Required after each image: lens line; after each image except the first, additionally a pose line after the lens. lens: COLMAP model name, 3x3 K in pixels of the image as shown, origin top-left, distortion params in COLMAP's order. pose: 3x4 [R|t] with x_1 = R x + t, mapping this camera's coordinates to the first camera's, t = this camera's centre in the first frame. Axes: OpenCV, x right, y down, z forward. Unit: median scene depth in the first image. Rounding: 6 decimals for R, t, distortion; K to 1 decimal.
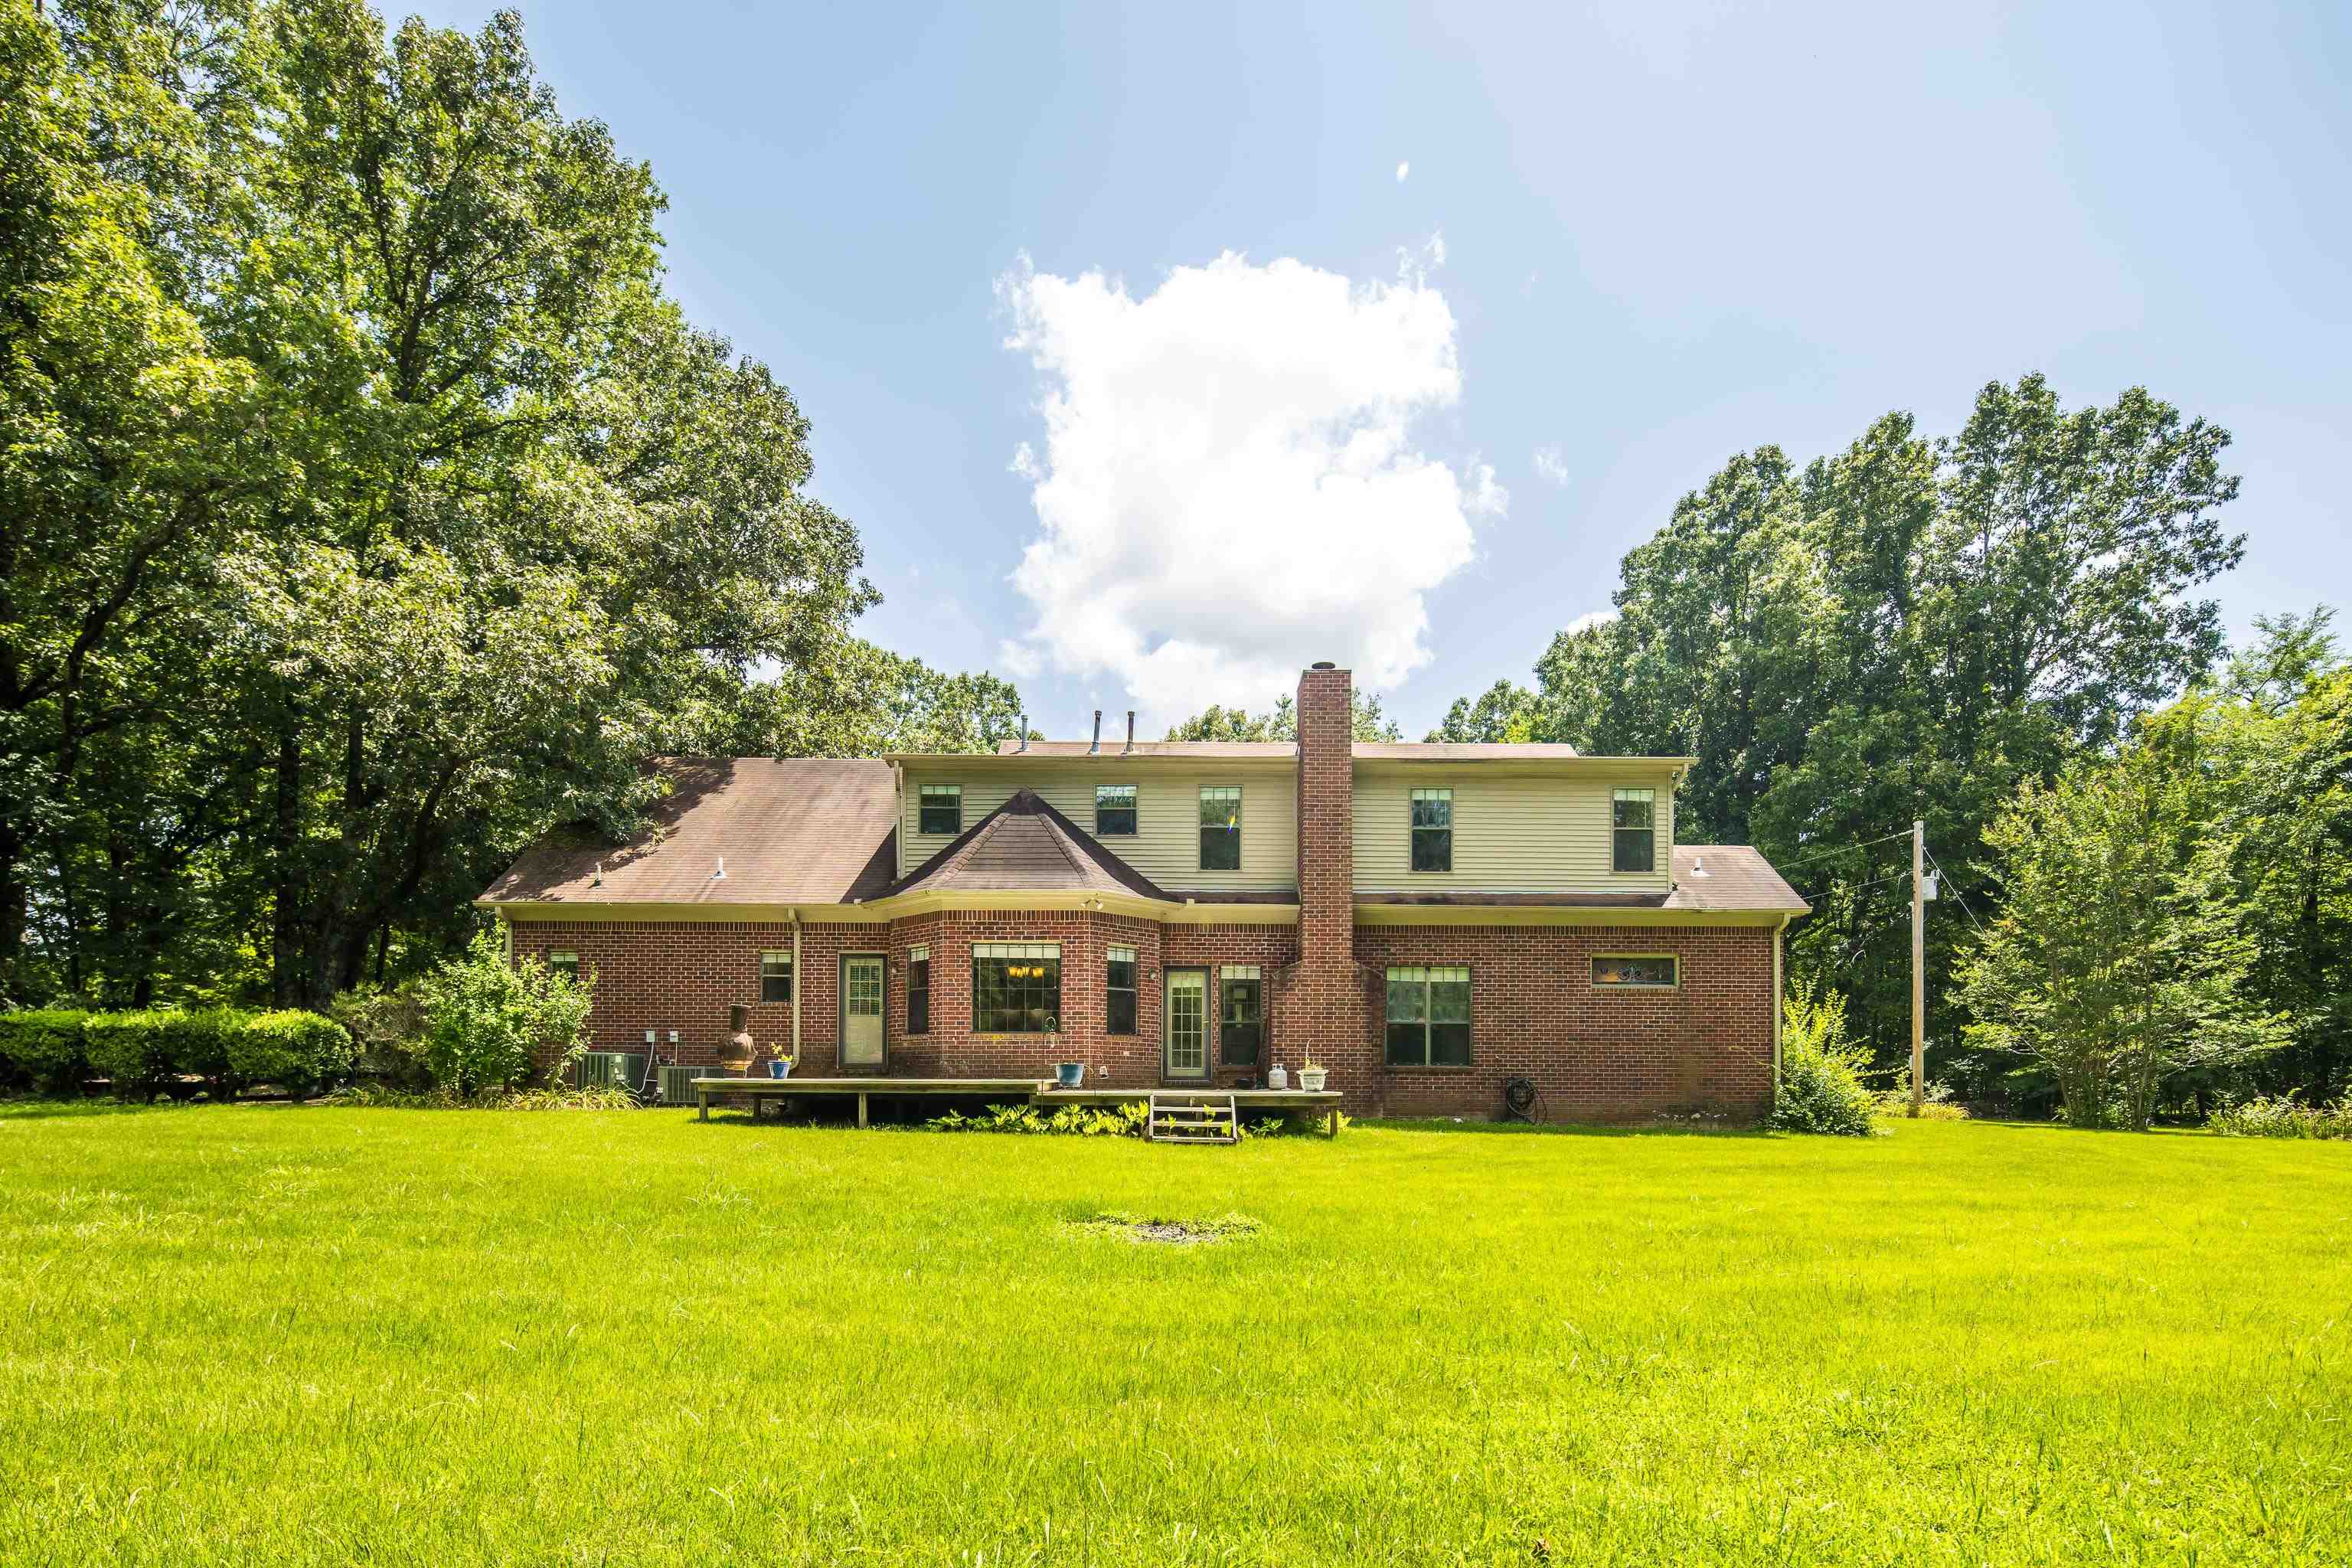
lens RADIAL K [[1133.7, 0, 1179.4], [0, 1133.7, 760.0], [0, 0, 1]] dist [0.000986, -0.000643]
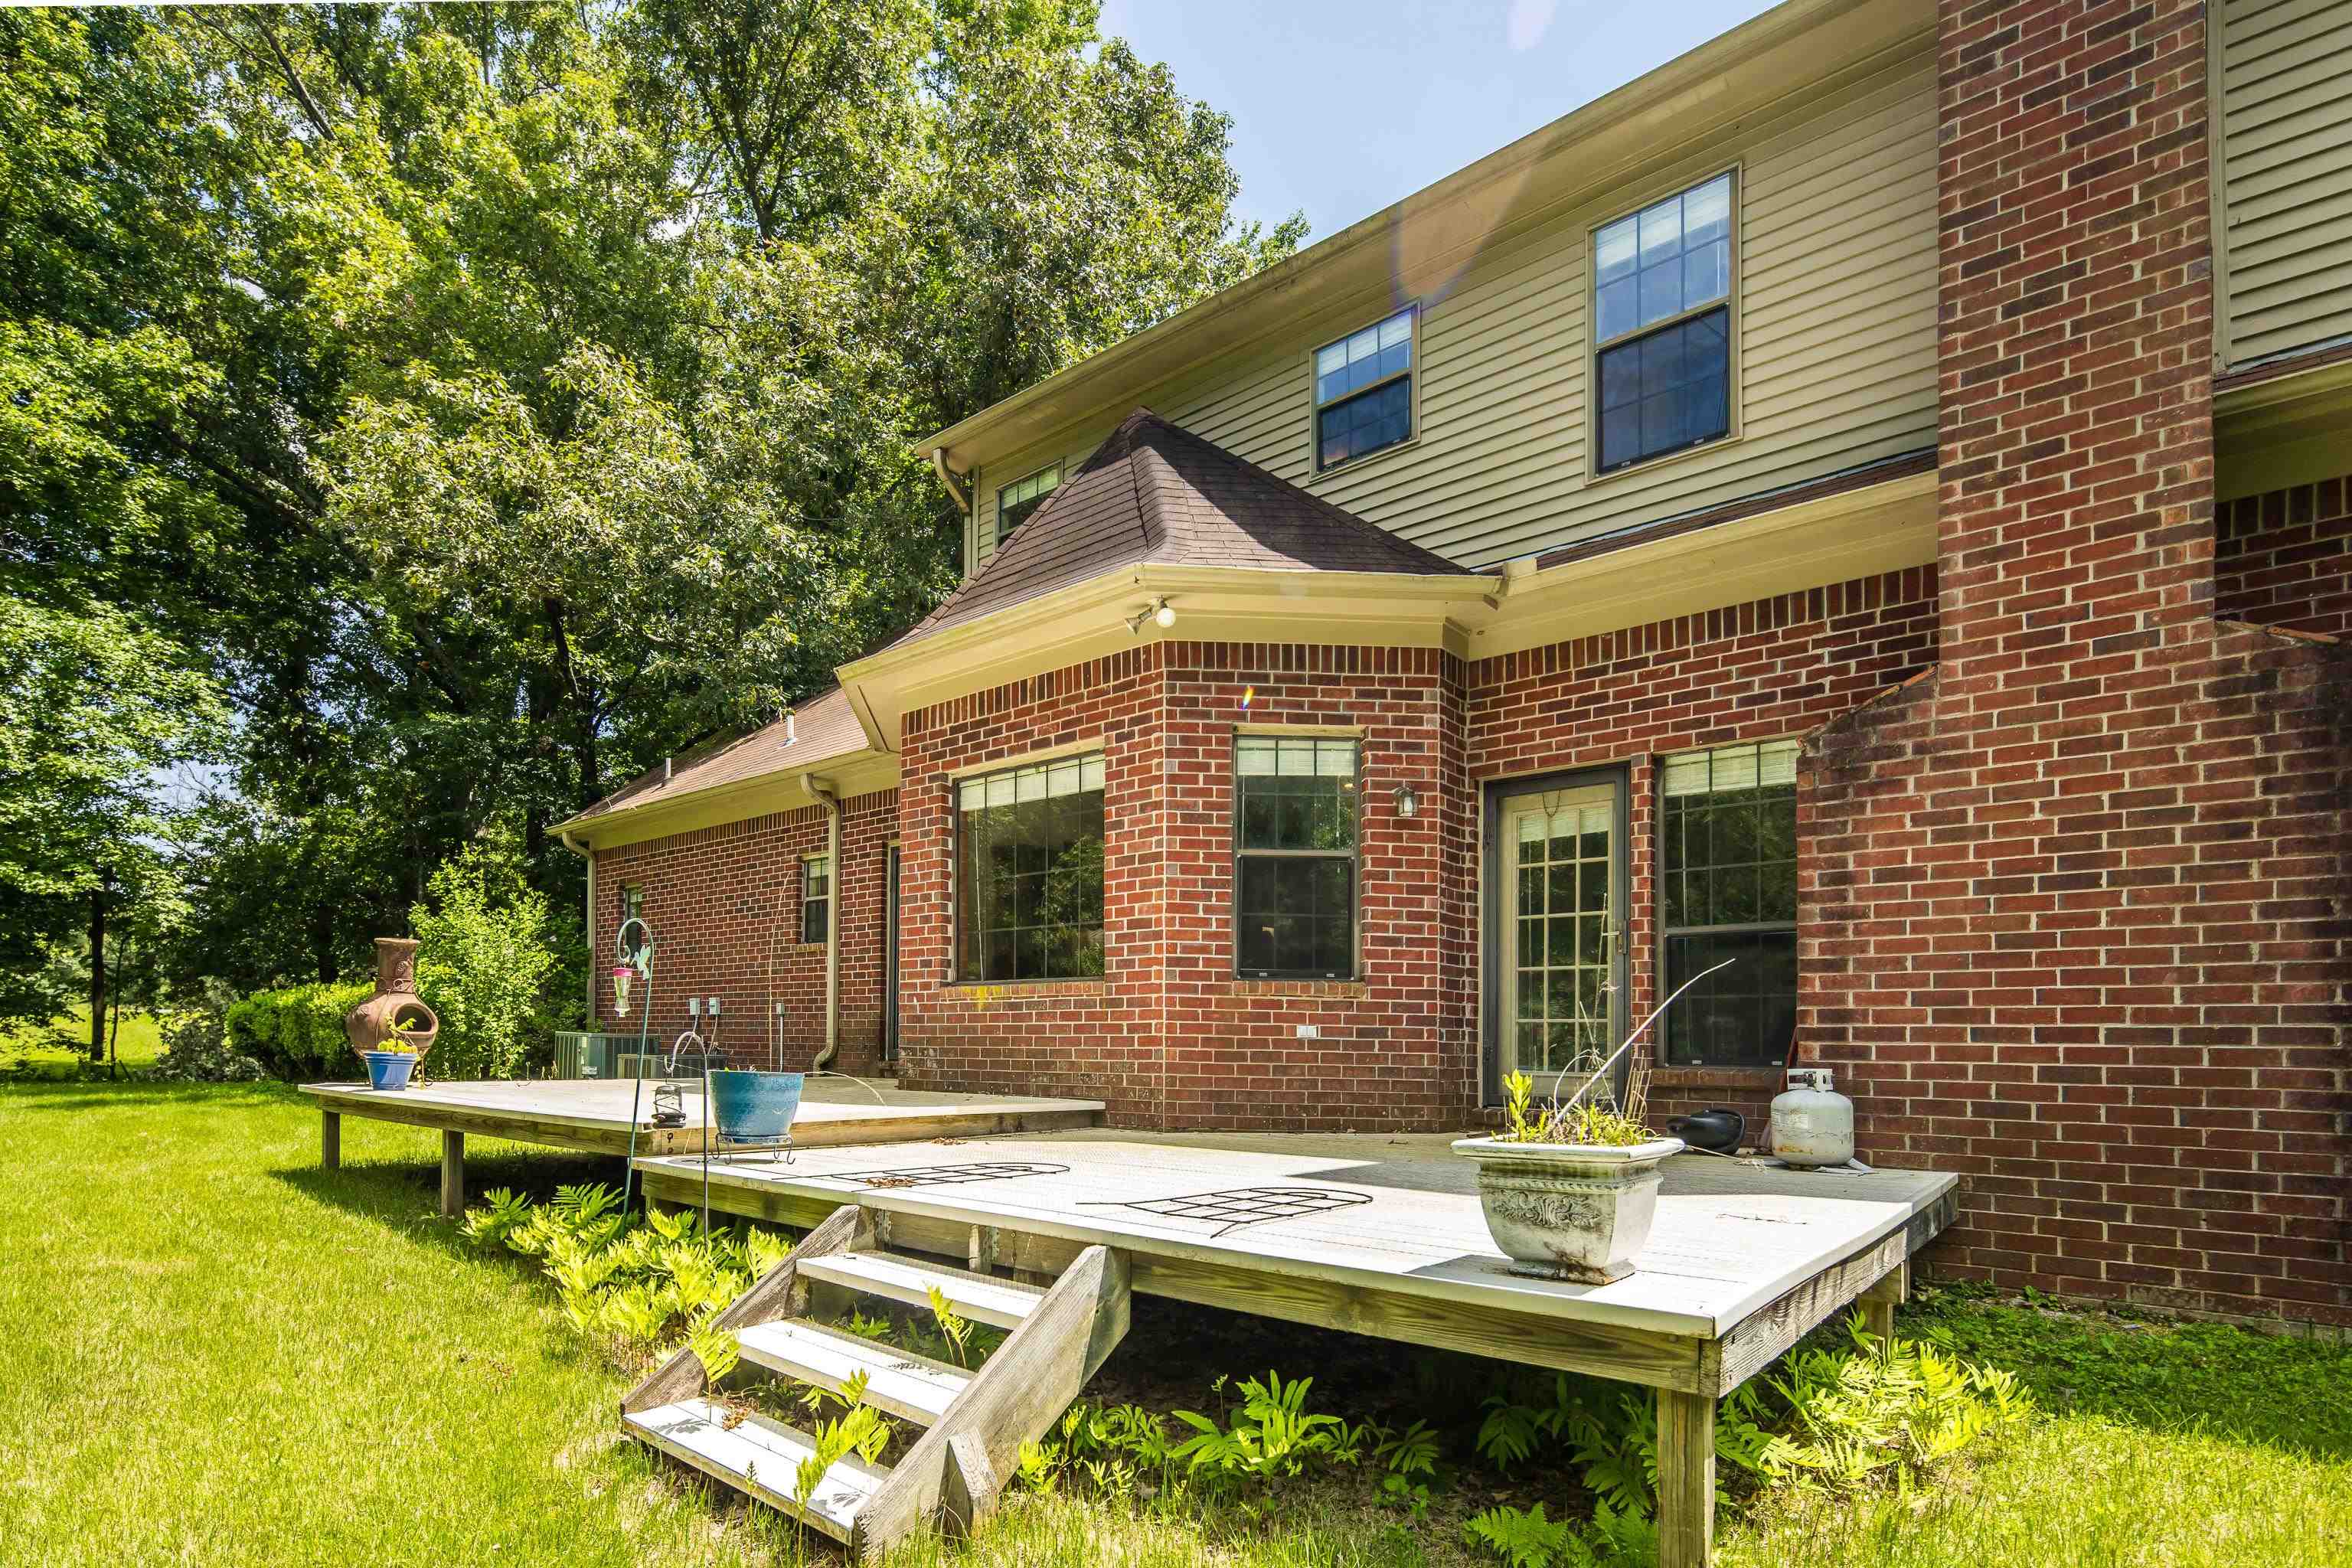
lens RADIAL K [[1122.5, 0, 1175.4], [0, 1122.5, 953.7], [0, 0, 1]] dist [-0.000483, -0.000542]
pose [[0.731440, -0.049163, -0.680131, 0.150422], [0.176378, 0.977096, 0.119056, 0.179684], [0.658700, -0.207042, 0.723358, 0.699164]]
